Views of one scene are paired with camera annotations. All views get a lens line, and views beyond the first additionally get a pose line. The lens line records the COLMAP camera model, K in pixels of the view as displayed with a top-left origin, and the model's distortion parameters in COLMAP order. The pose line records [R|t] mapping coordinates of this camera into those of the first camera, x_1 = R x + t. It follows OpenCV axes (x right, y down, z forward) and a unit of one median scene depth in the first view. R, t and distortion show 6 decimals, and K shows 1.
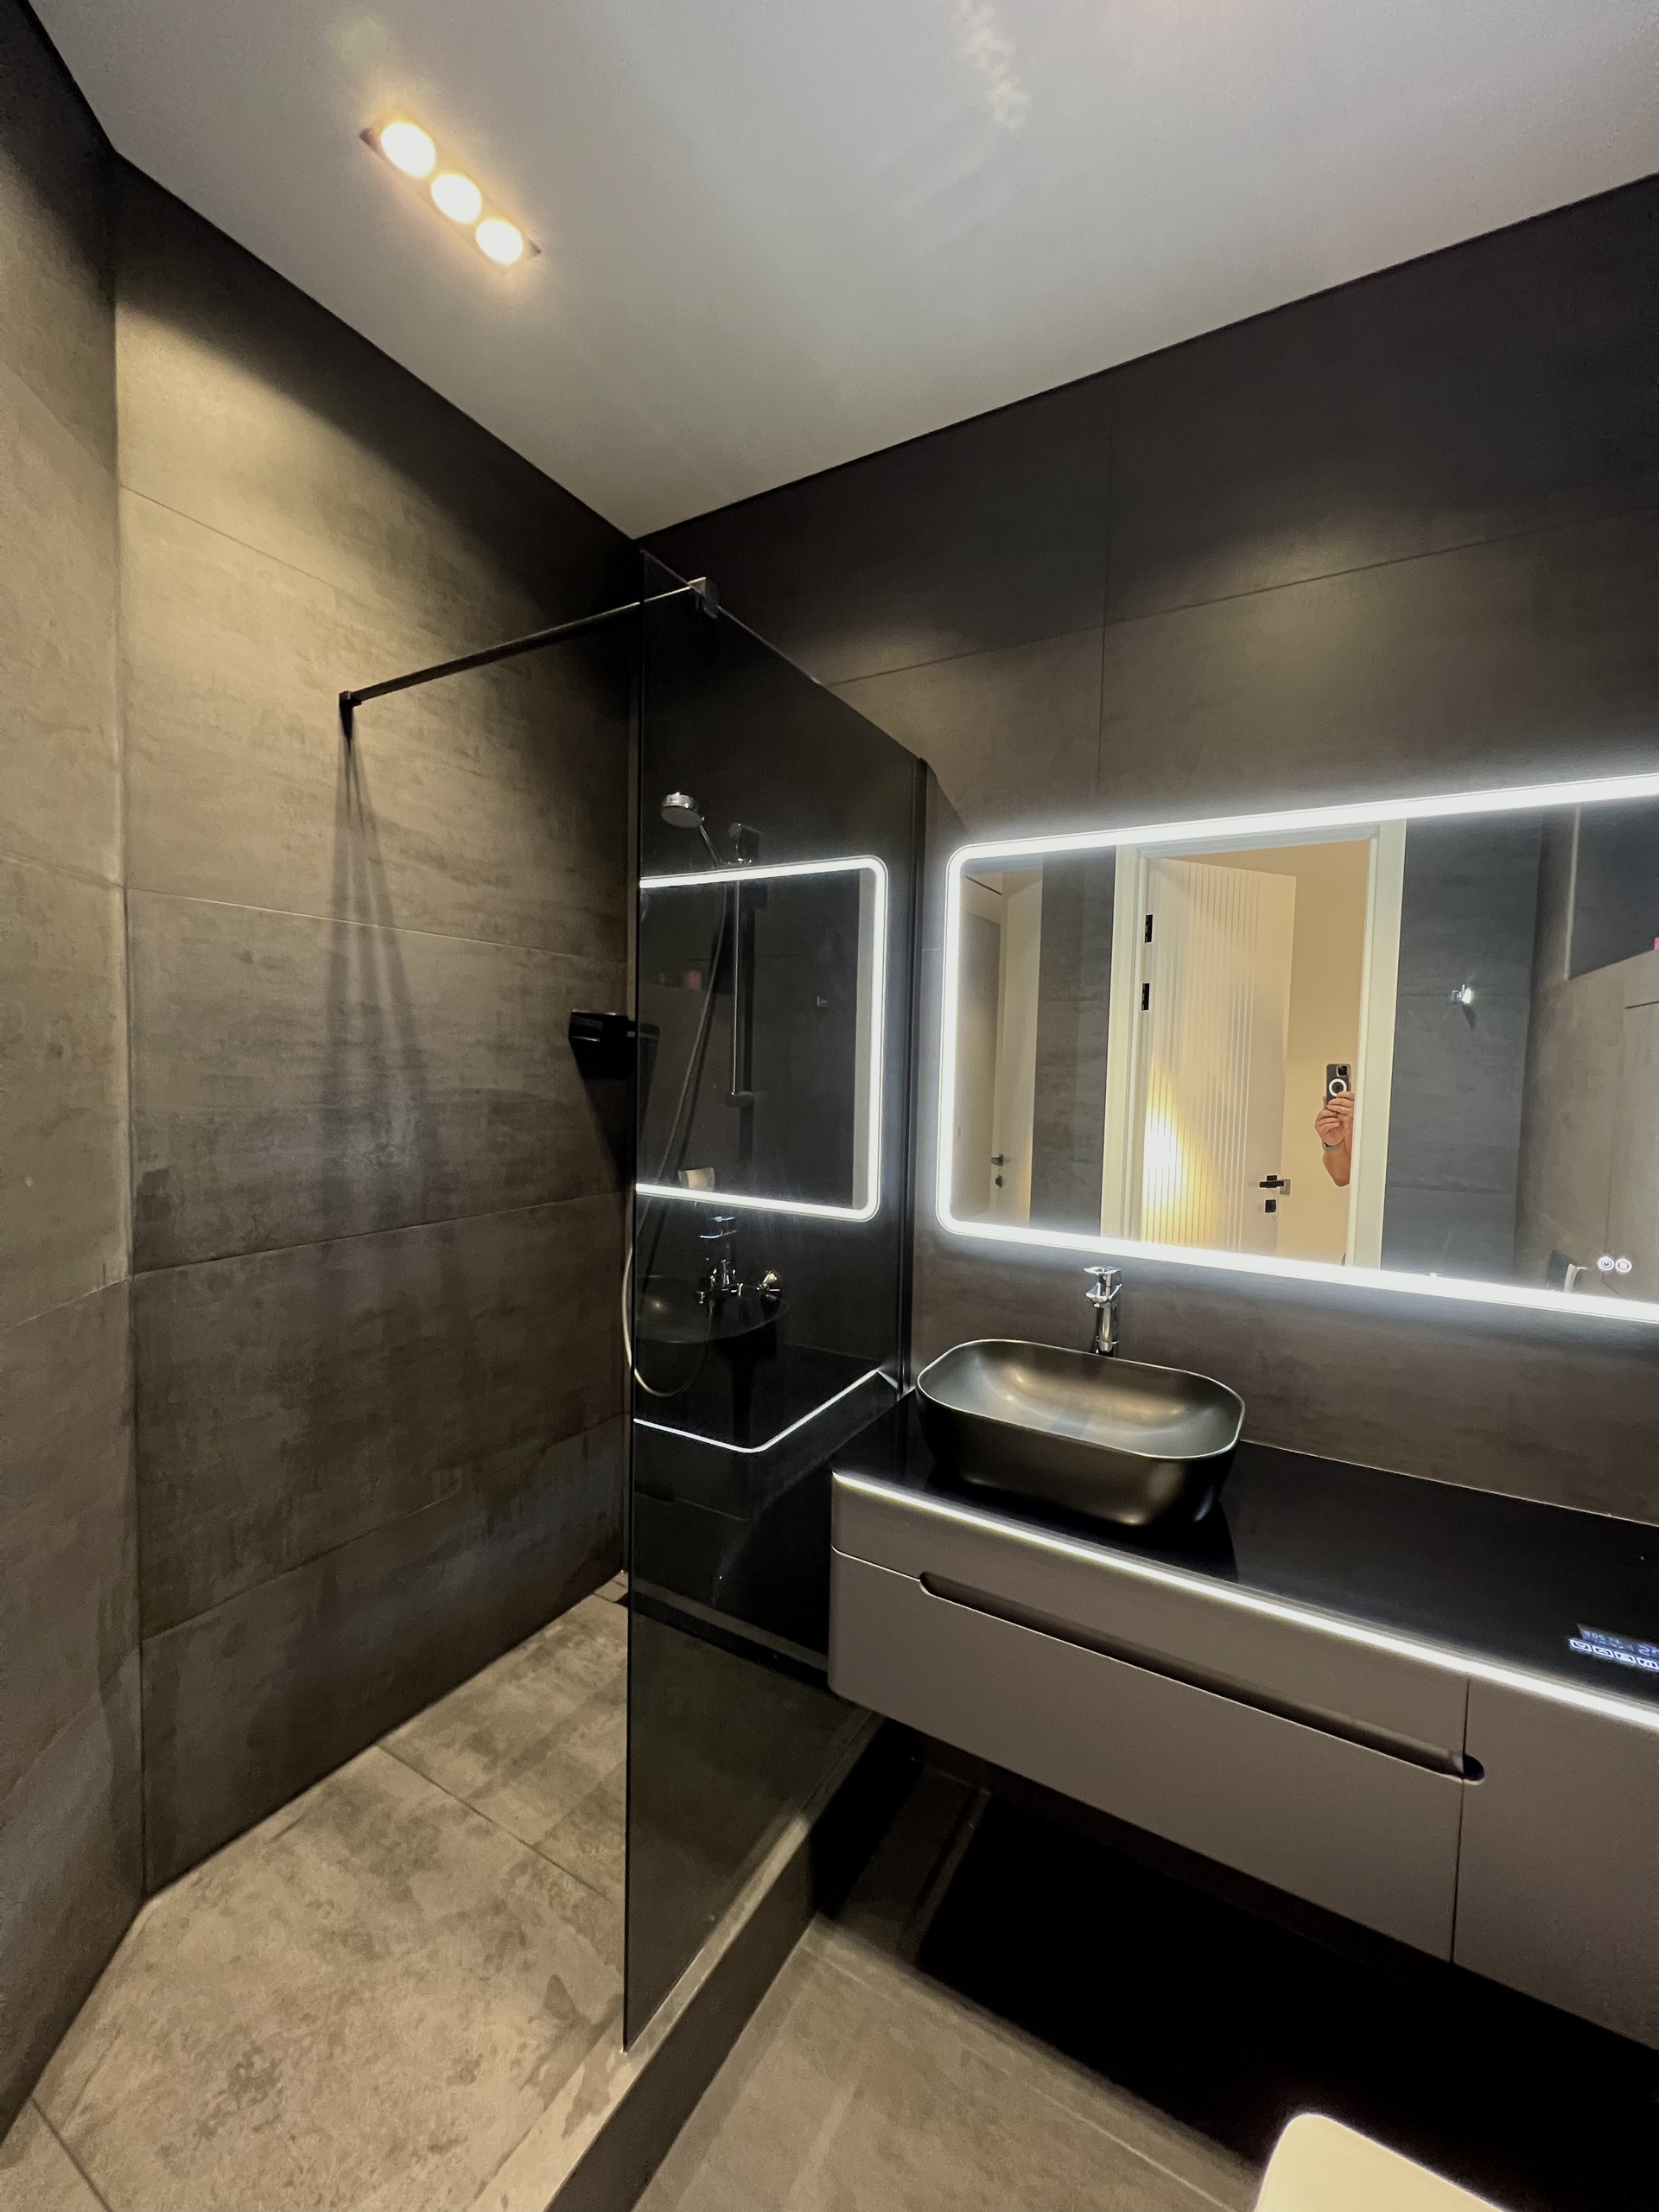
lens RADIAL K [[885.3, 0, 826.0], [0, 885.3, 1106.2], [0, 0, 1]] dist [-0.001235, 0.000143]
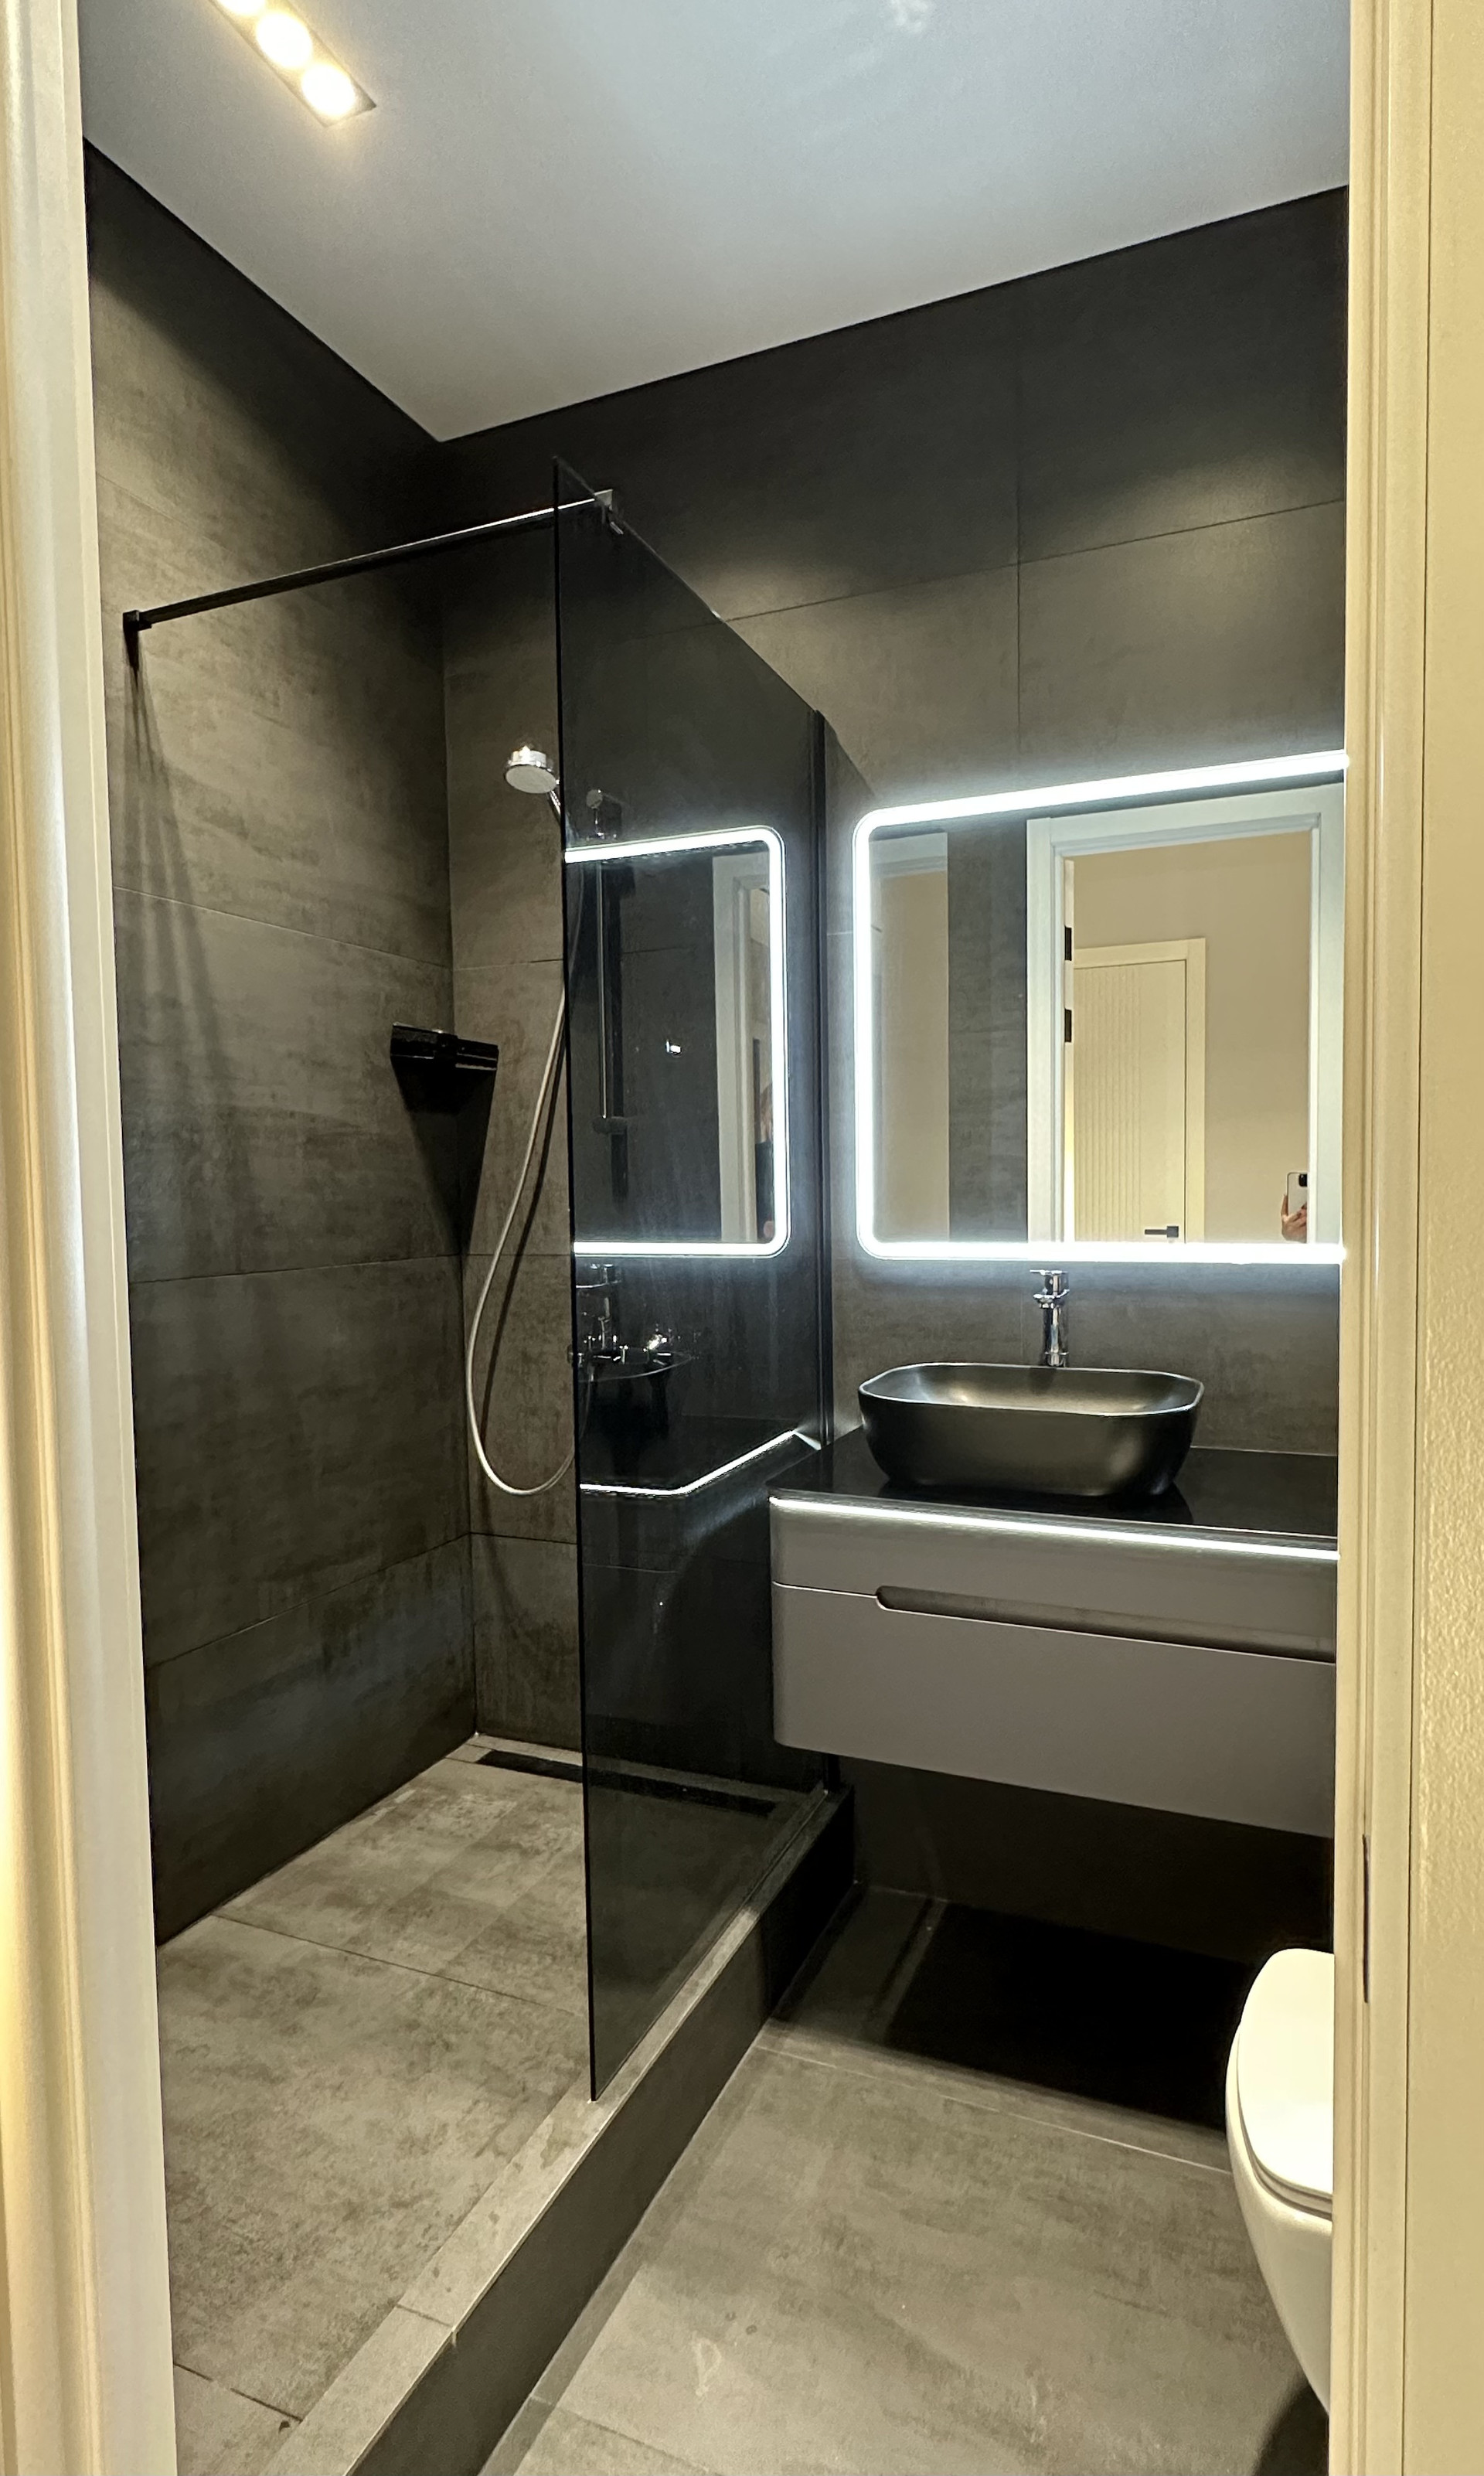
lens RADIAL K [[1251.8, 0, 805.5], [0, 1251.8, 1253.4], [0, 0, 1]] dist [-0.003613, 0.001542]
pose [[0.988387, -0.043950, 0.145466, -0.113199], [0.044182, 0.999022, 0.001638, 0.143239], [-0.145396, 0.004808, 0.989362, -0.220868]]
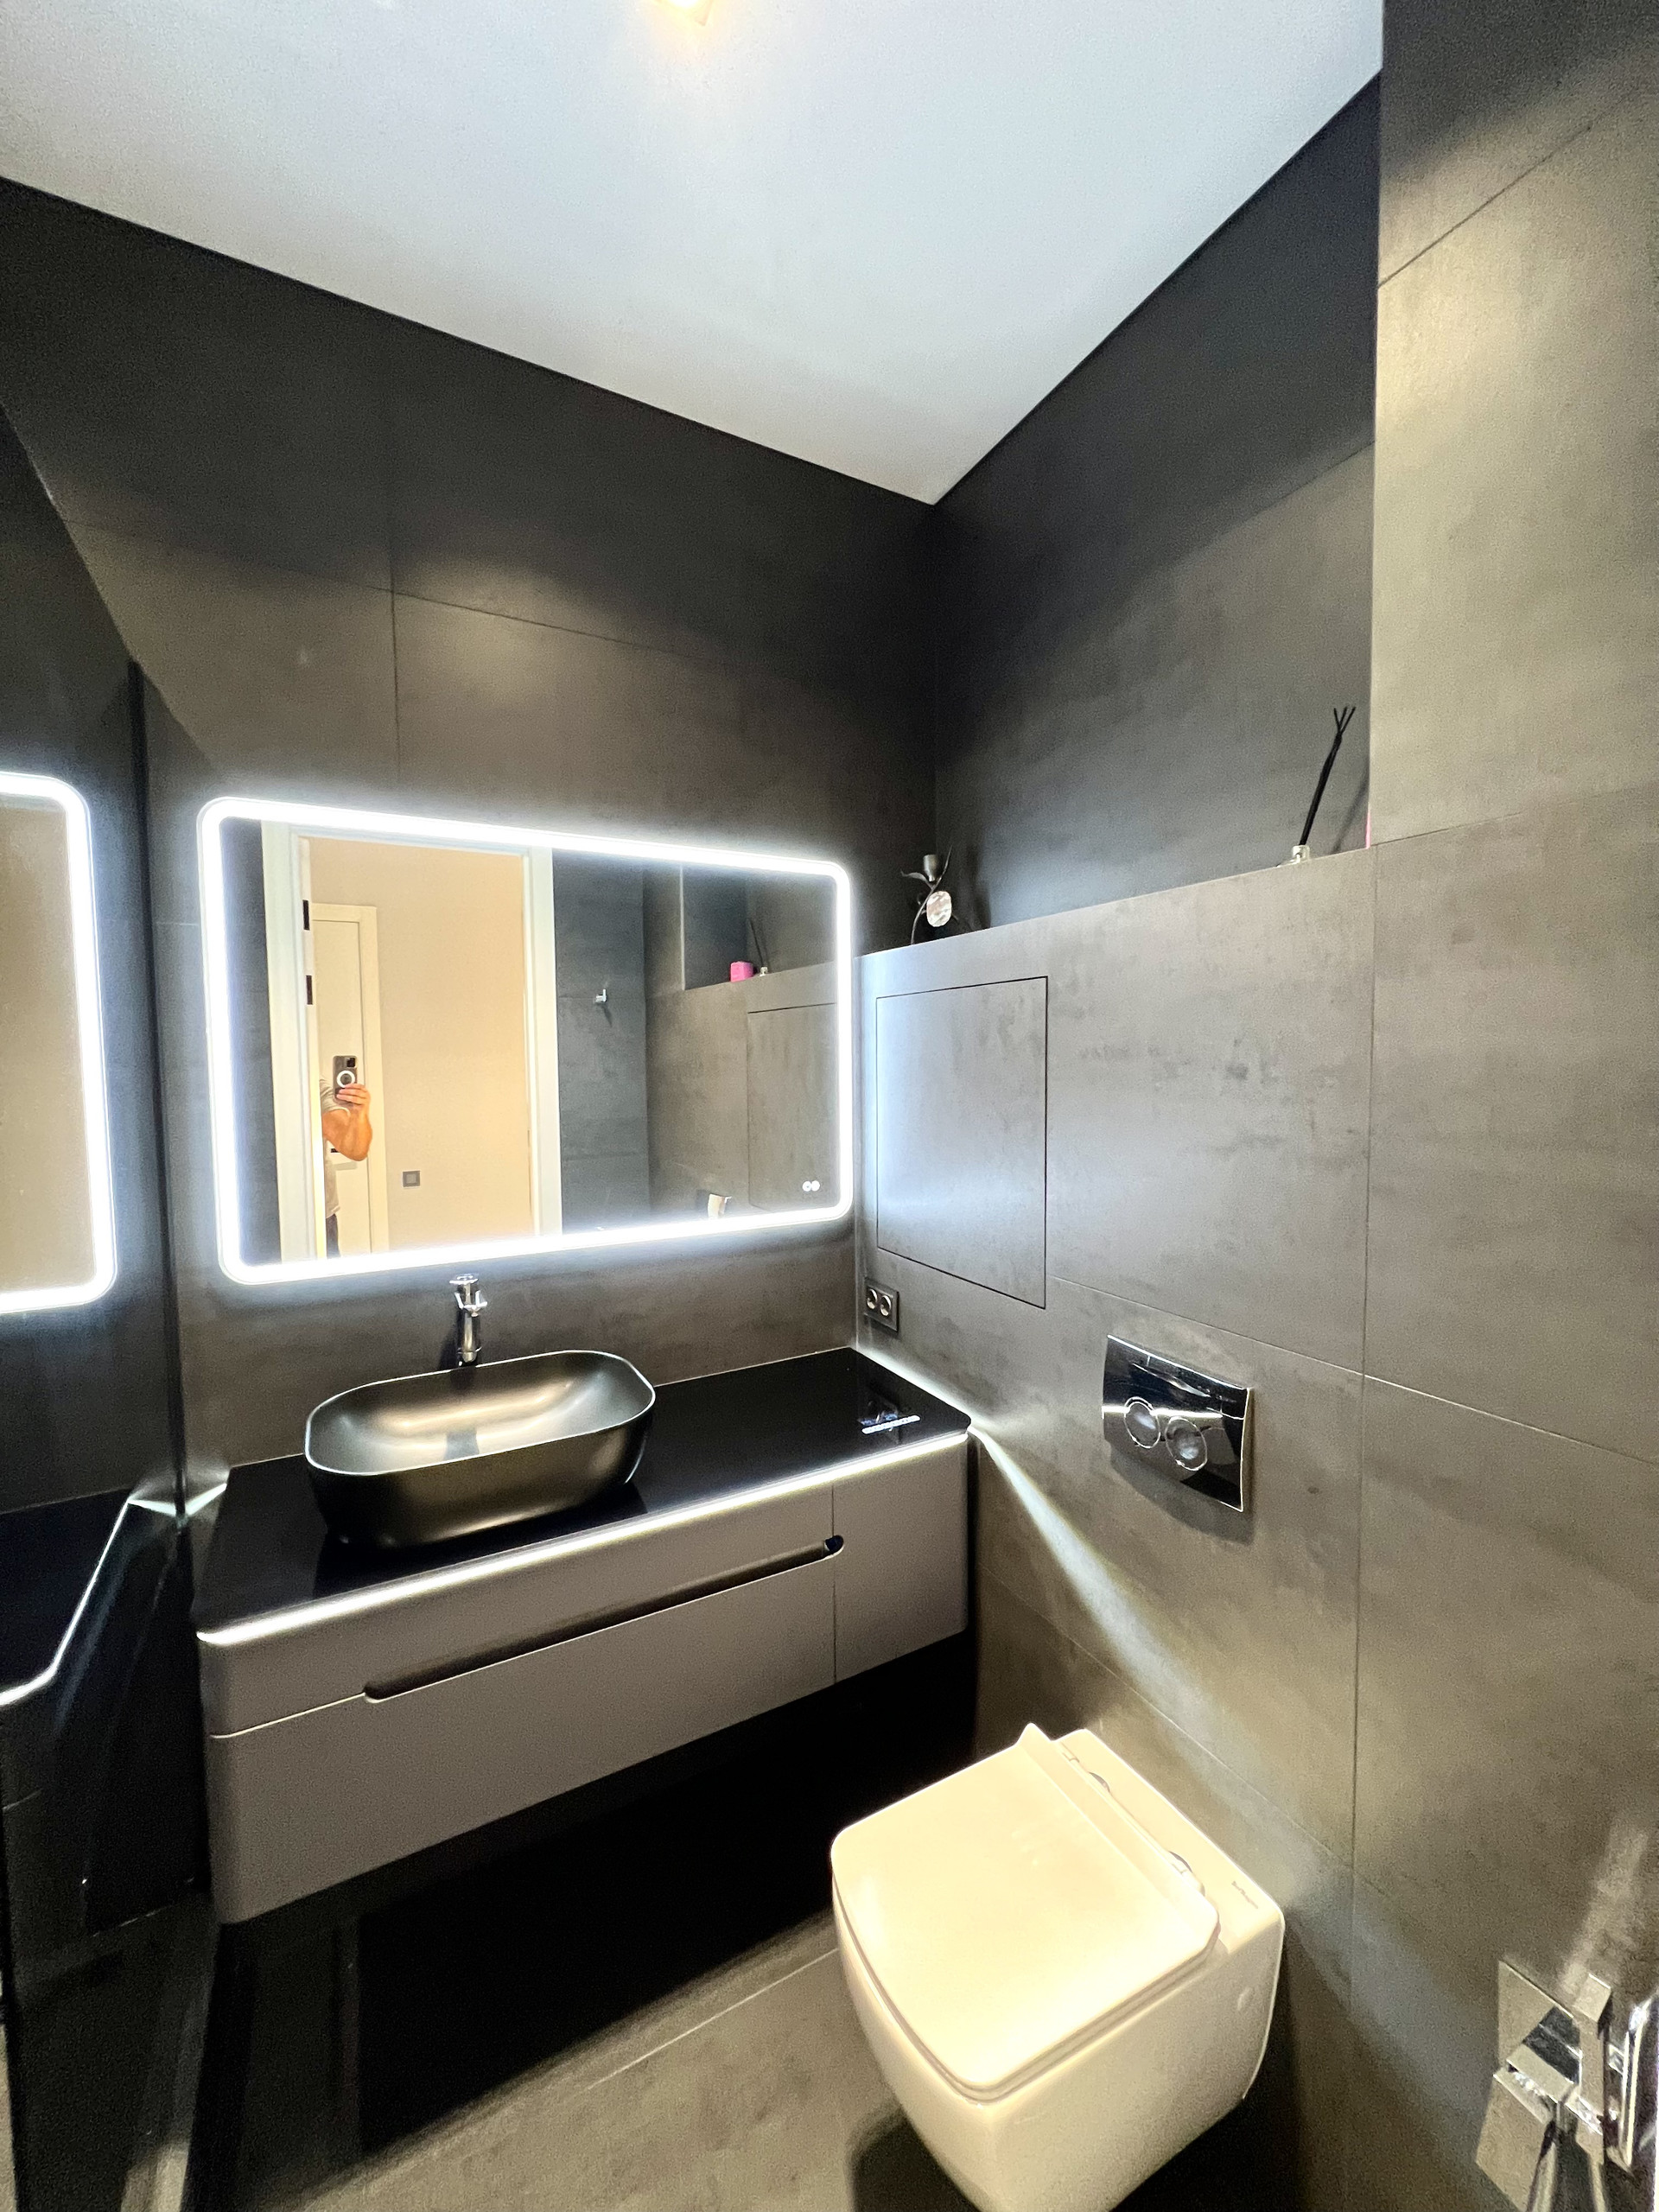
lens RADIAL K [[885.3, 0, 839.7], [0, 885.3, 1106.0], [0, 0, 1]] dist [-0.001235, 0.000143]
pose [[0.512348, -0.077088, 0.855311, -0.271413], [0.069648, 0.996412, 0.048085, -0.018931], [-0.855949, 0.034934, 0.515879, 0.137449]]
